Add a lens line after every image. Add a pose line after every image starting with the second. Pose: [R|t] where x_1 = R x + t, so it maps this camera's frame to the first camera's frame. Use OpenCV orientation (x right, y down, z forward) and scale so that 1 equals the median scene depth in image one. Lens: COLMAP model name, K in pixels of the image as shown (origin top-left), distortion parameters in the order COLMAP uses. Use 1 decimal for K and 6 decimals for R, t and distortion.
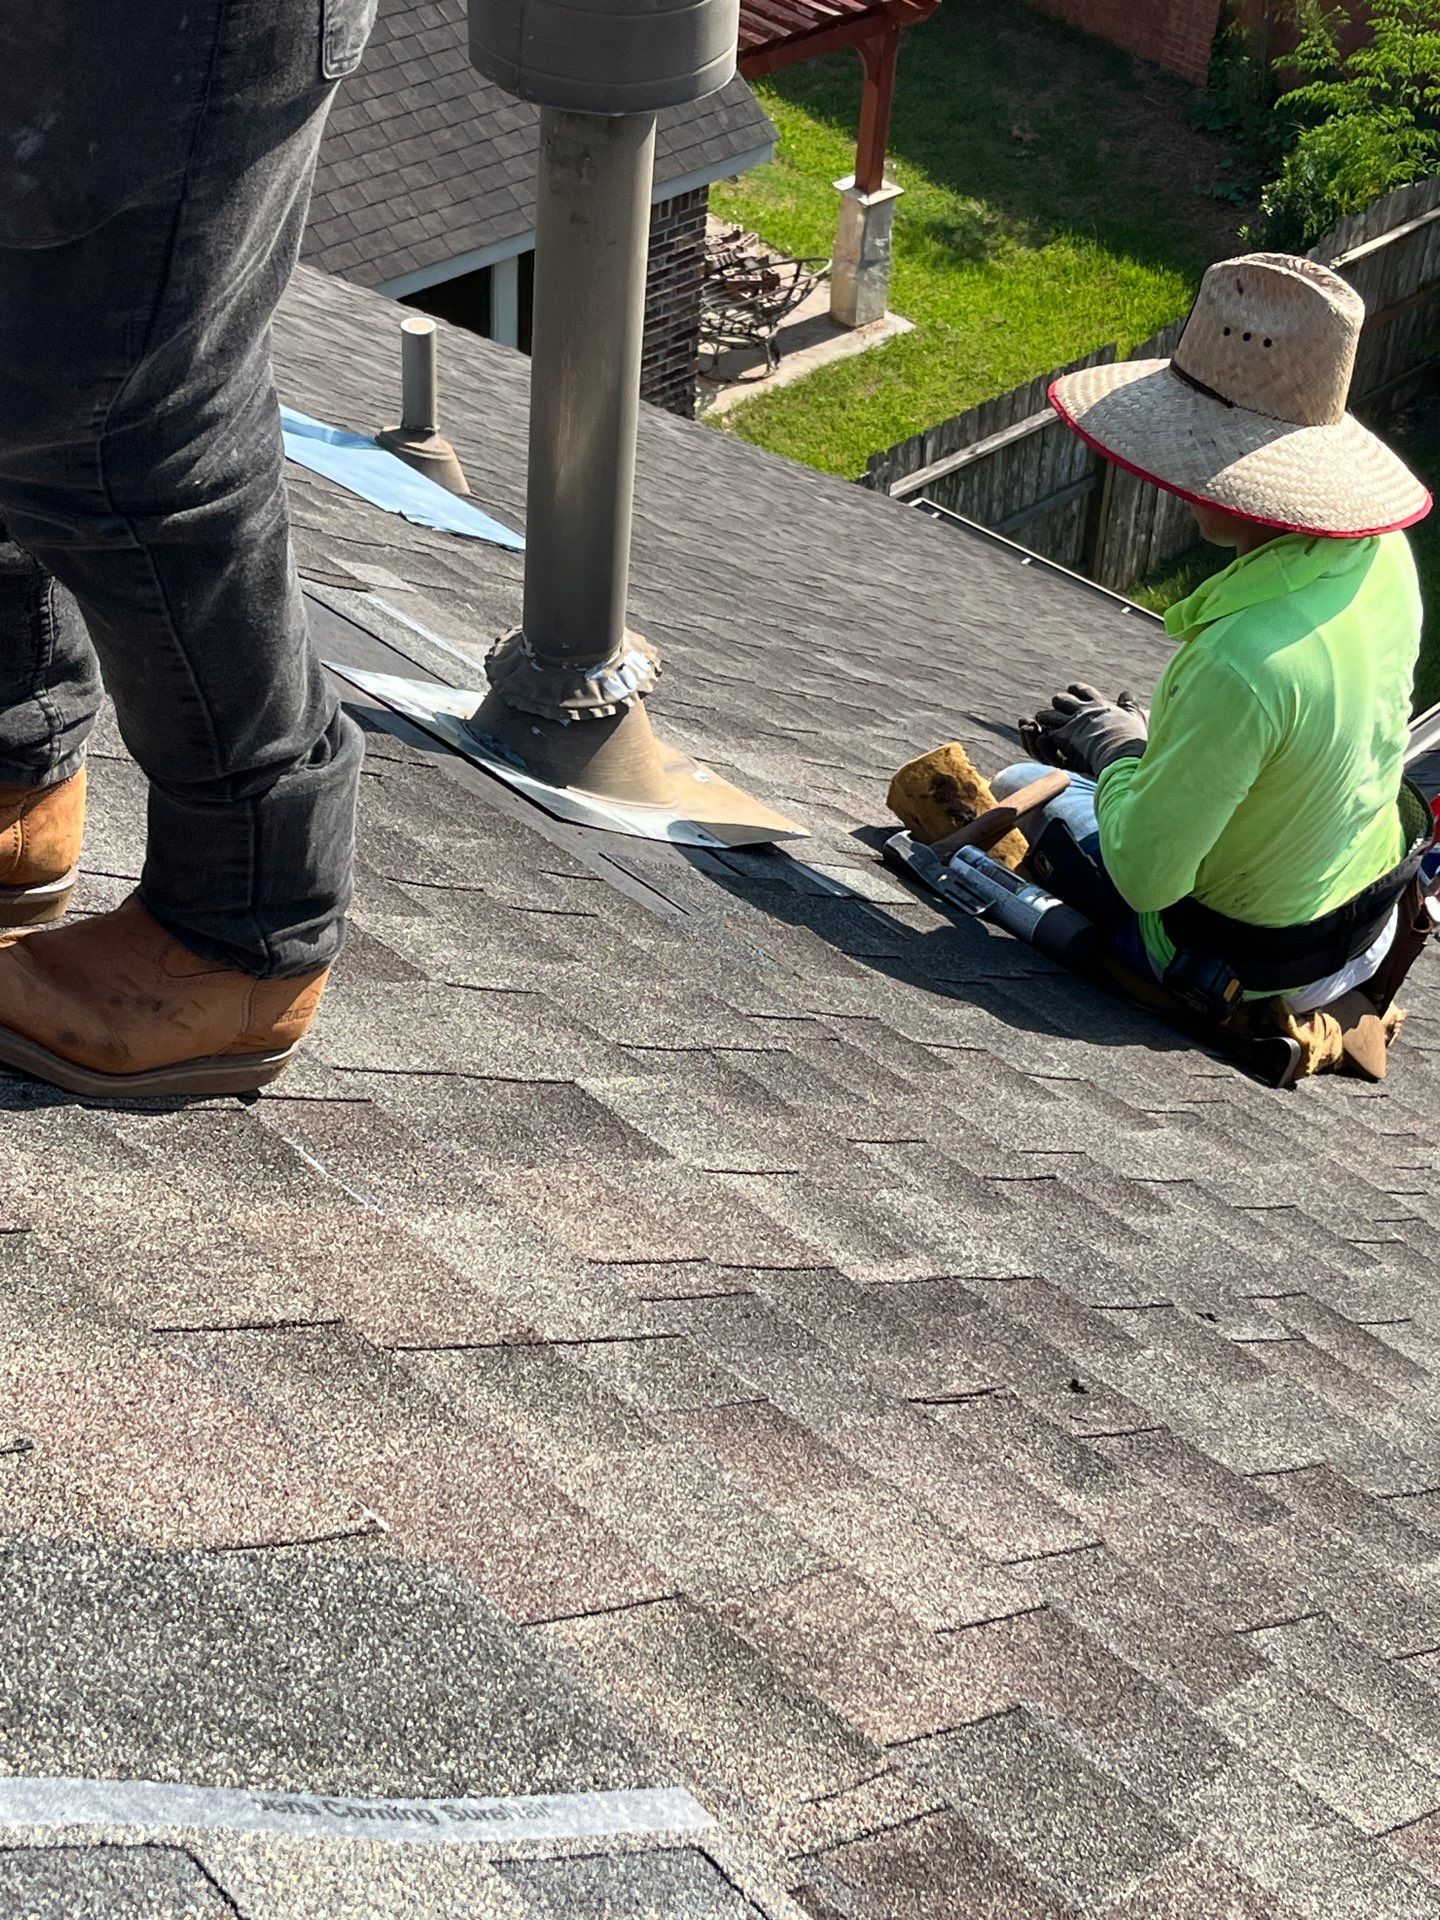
lens RADIAL K [[2373.3, 0, 716.1], [0, 2373.3, 922.7], [0, 0, 1]] dist [0.096978, -0.122989]
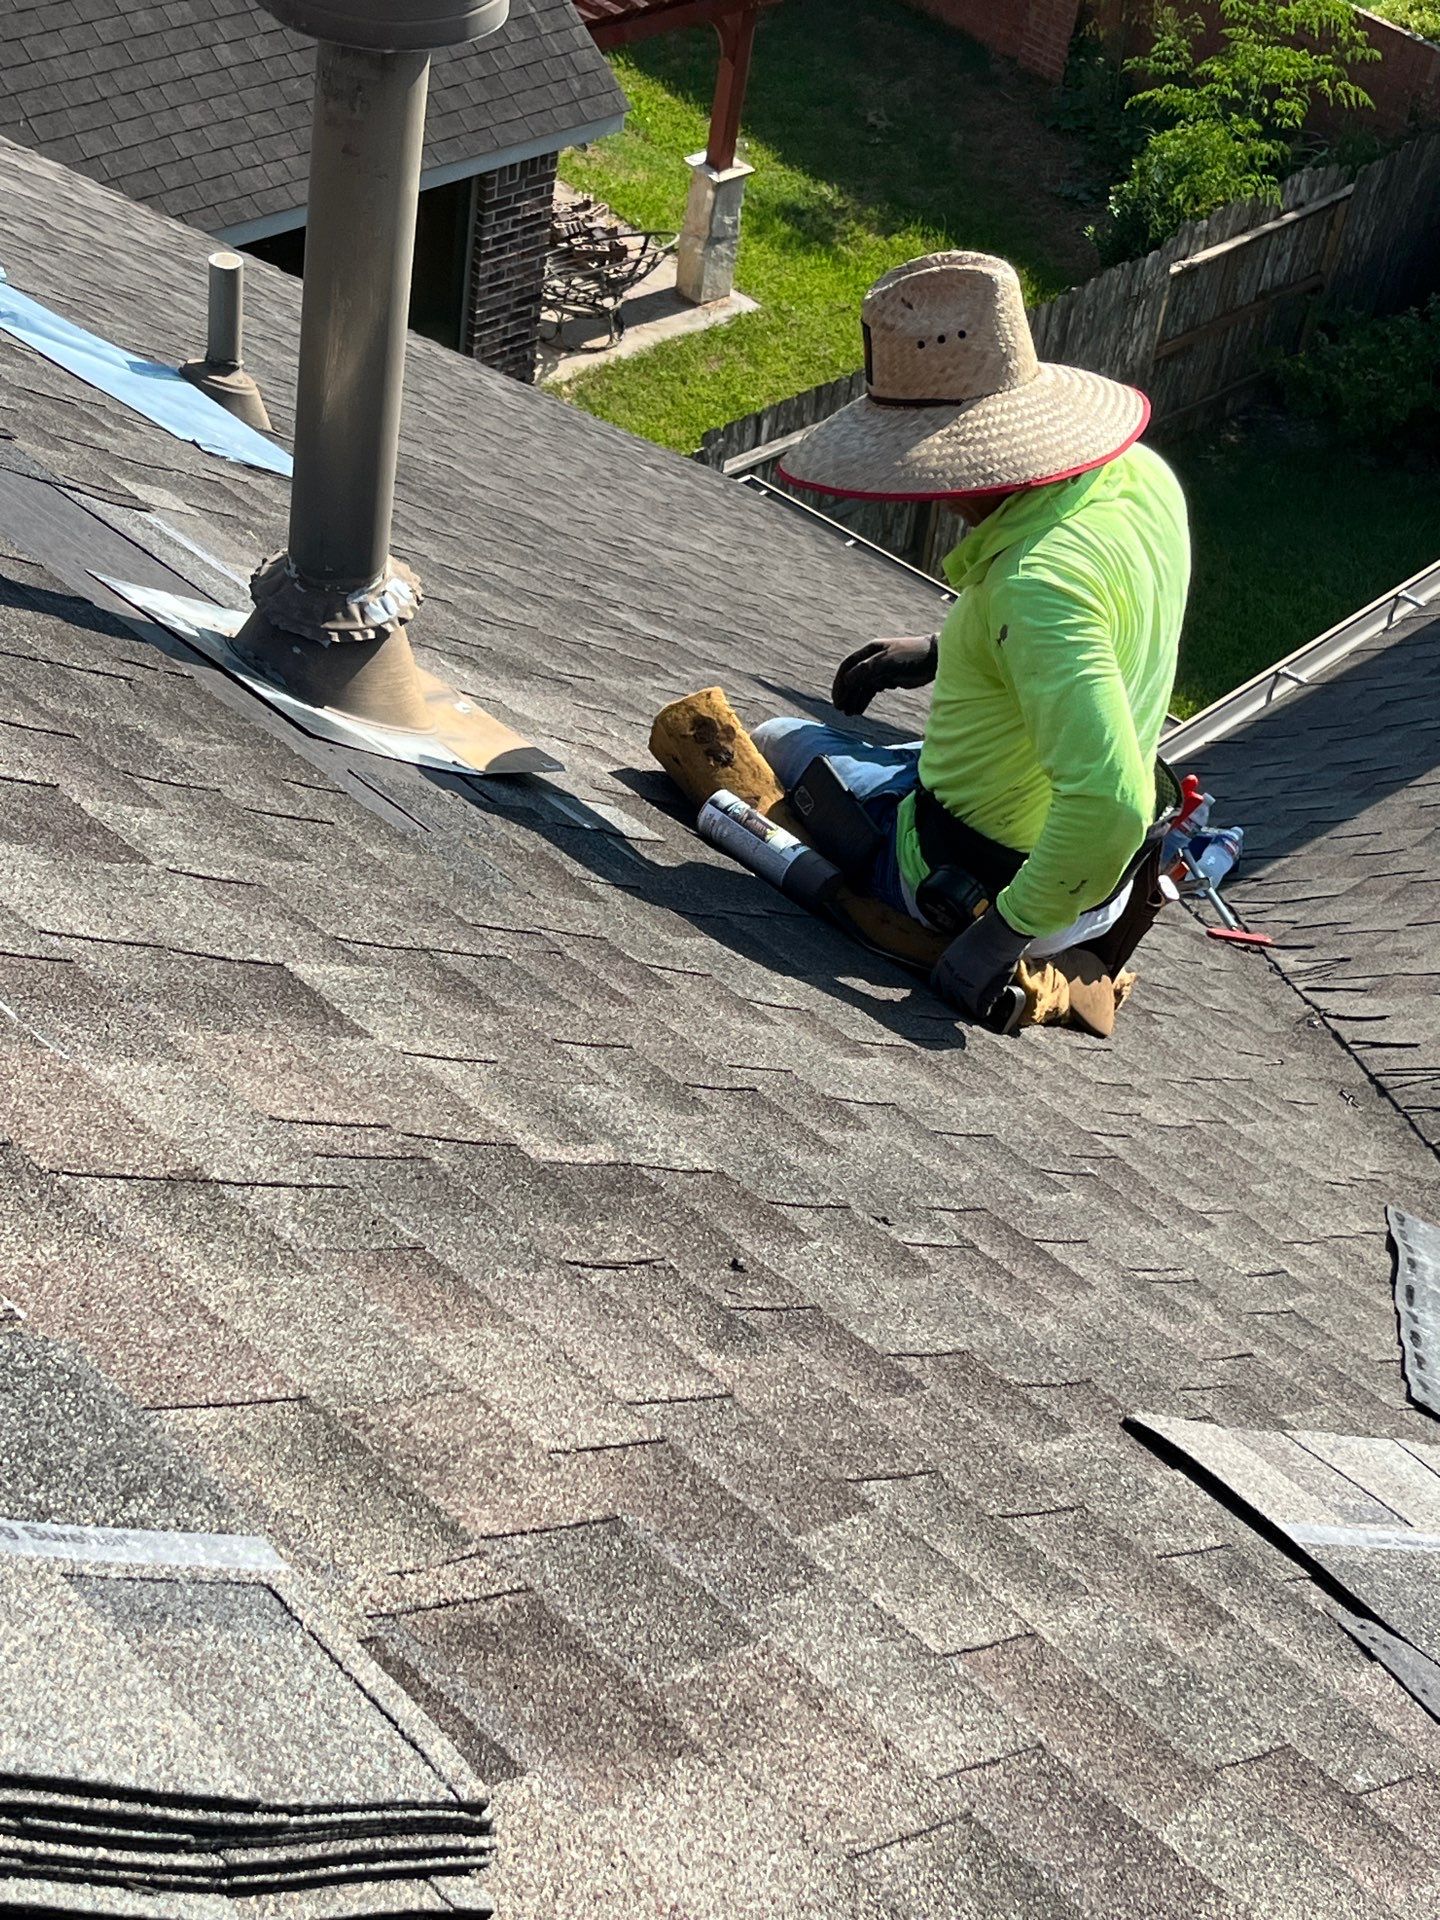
lens RADIAL K [[2473.9, 0, 720.0], [0, 2473.9, 960.0], [0, 0, 1]] dist [0.192062, -0.457772]
pose [[0.998423, 0.047598, 0.029756, 0.098319], [-0.047595, 0.998866, -0.000837, 0.055207], [-0.029762, -0.000580, 0.999557, -0.108443]]
